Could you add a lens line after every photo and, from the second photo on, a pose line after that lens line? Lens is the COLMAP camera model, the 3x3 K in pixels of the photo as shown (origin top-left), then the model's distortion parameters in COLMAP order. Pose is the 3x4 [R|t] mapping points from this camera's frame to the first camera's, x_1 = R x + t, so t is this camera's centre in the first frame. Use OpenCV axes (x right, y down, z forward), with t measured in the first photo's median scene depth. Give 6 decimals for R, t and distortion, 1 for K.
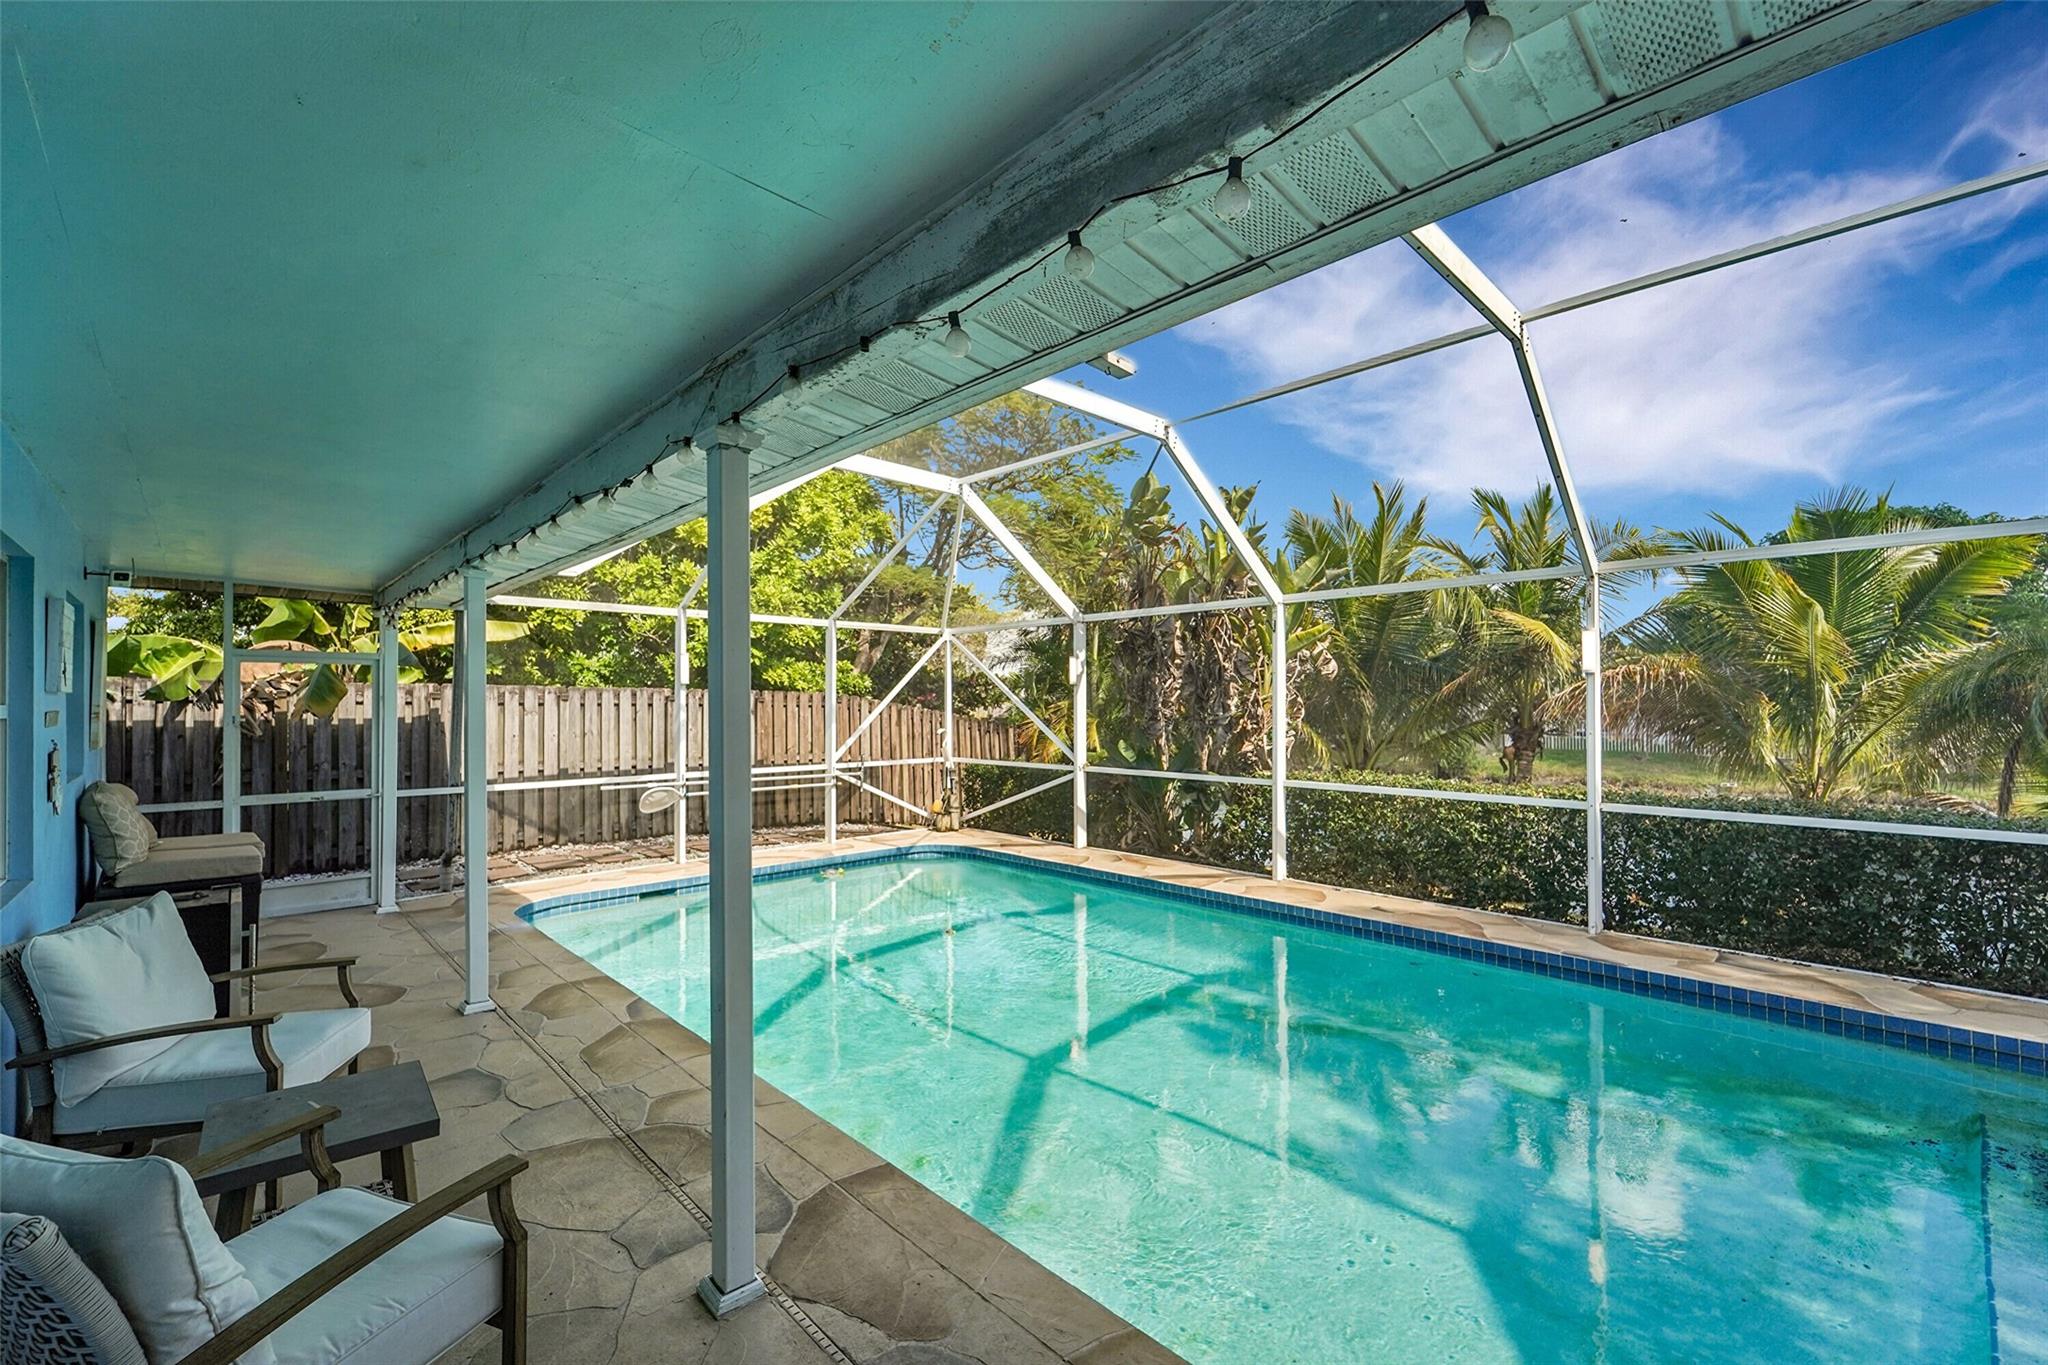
lens RADIAL K [[822.8, 0, 1017.3], [0, 822.8, 690.9], [0, 0, 1]] dist [0.000455, 0.000177]
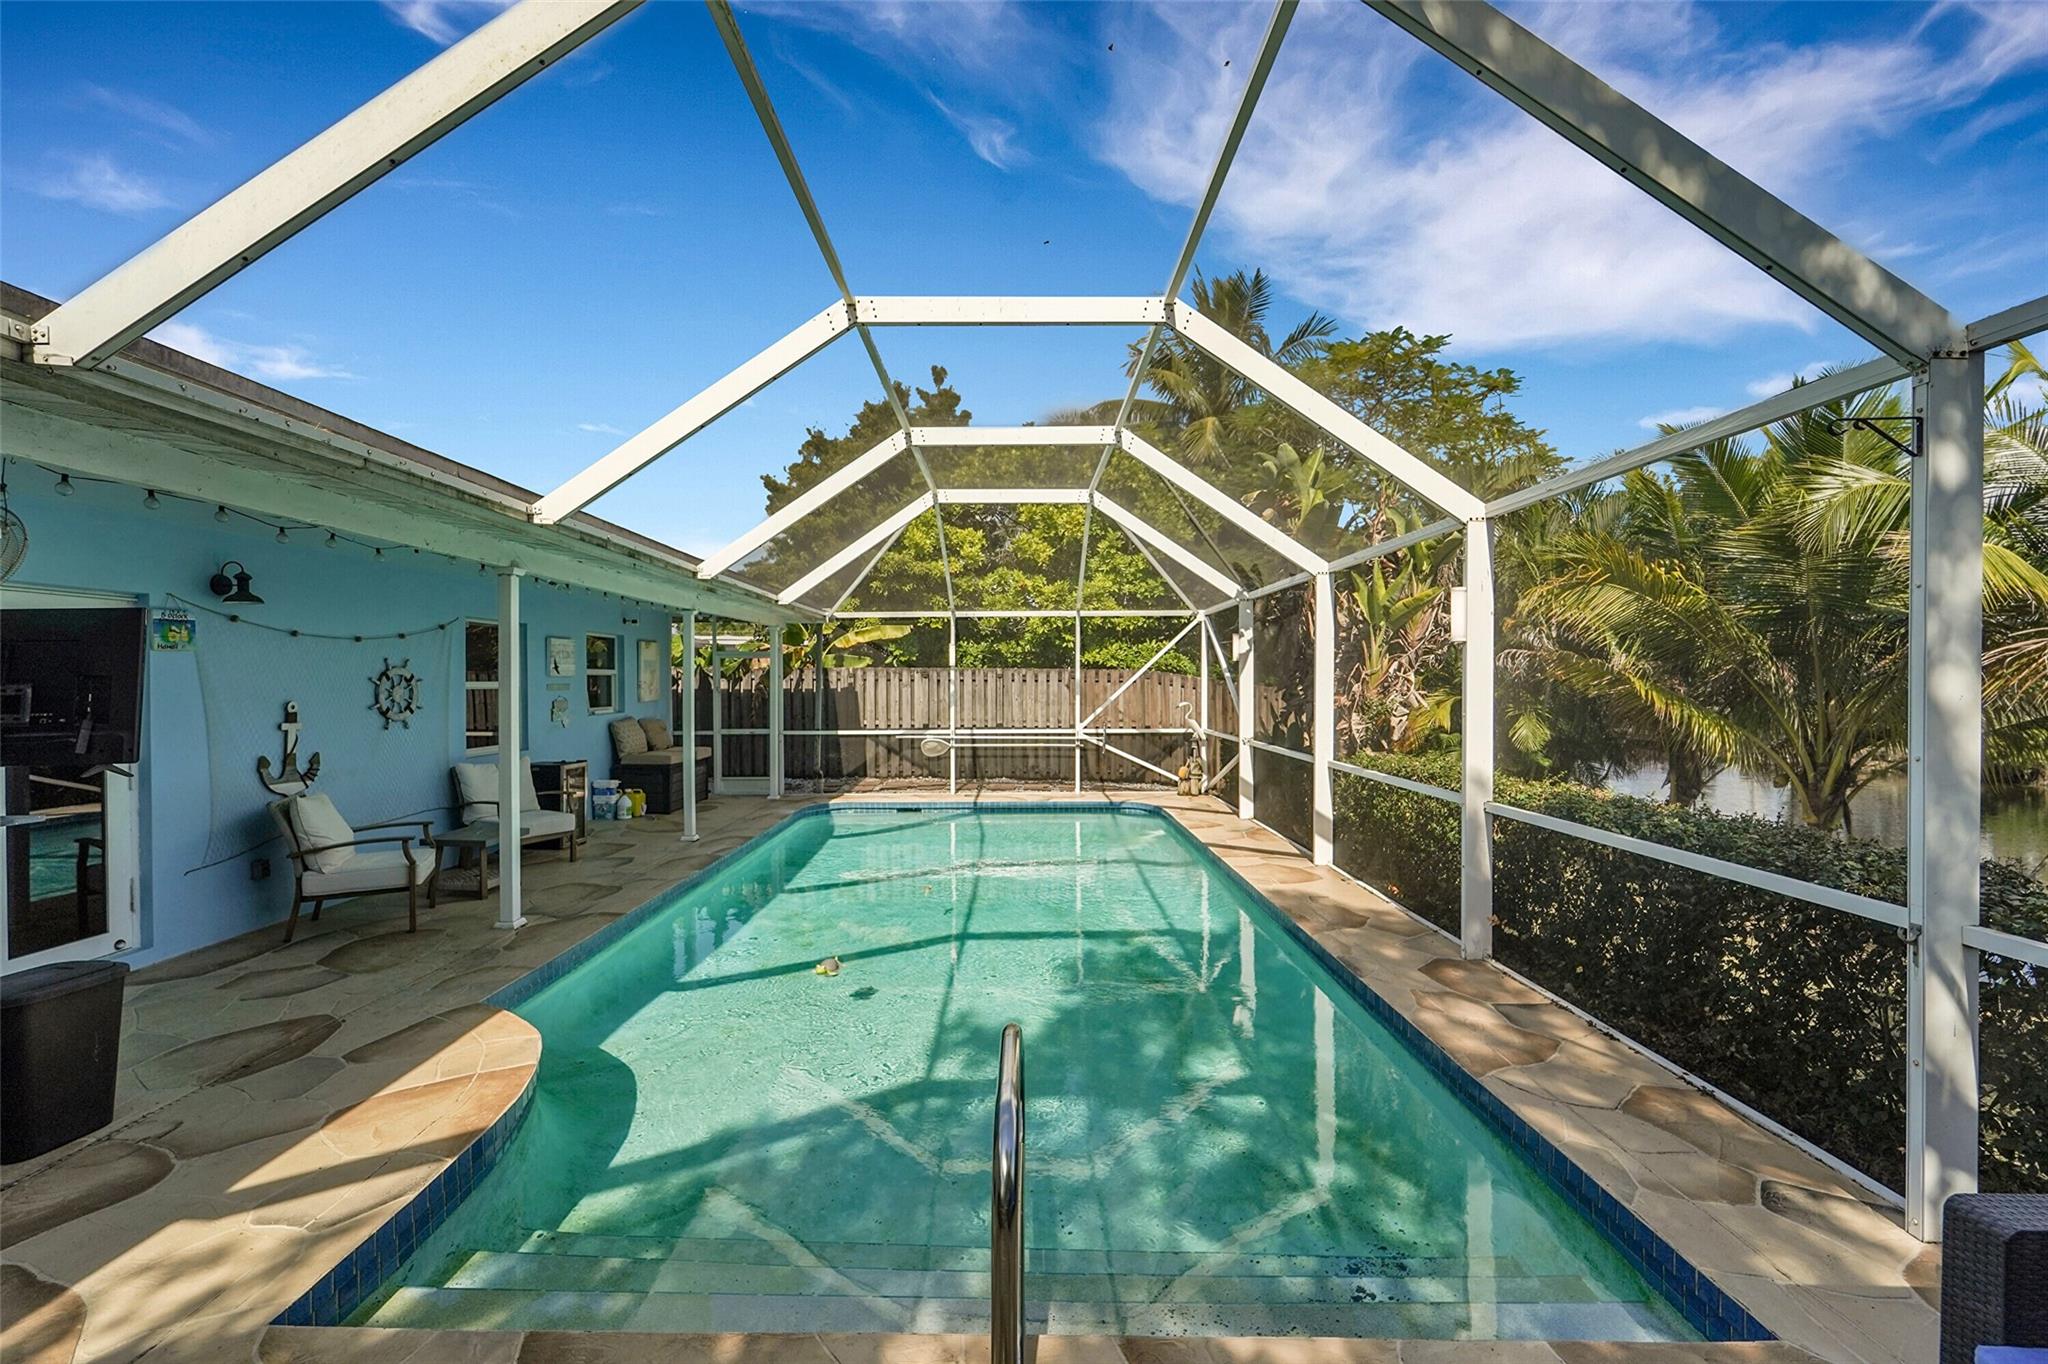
lens RADIAL K [[822.8, 0, 1017.3], [0, 822.8, 690.4], [0, 0, 1]] dist [0.000455, 0.000177]
pose [[0.722270, 0.009114, -0.691551, 0.677038], [0.014699, 0.999485, 0.028524, -0.007218], [0.691455, -0.030767, 0.721764, 0.061389]]
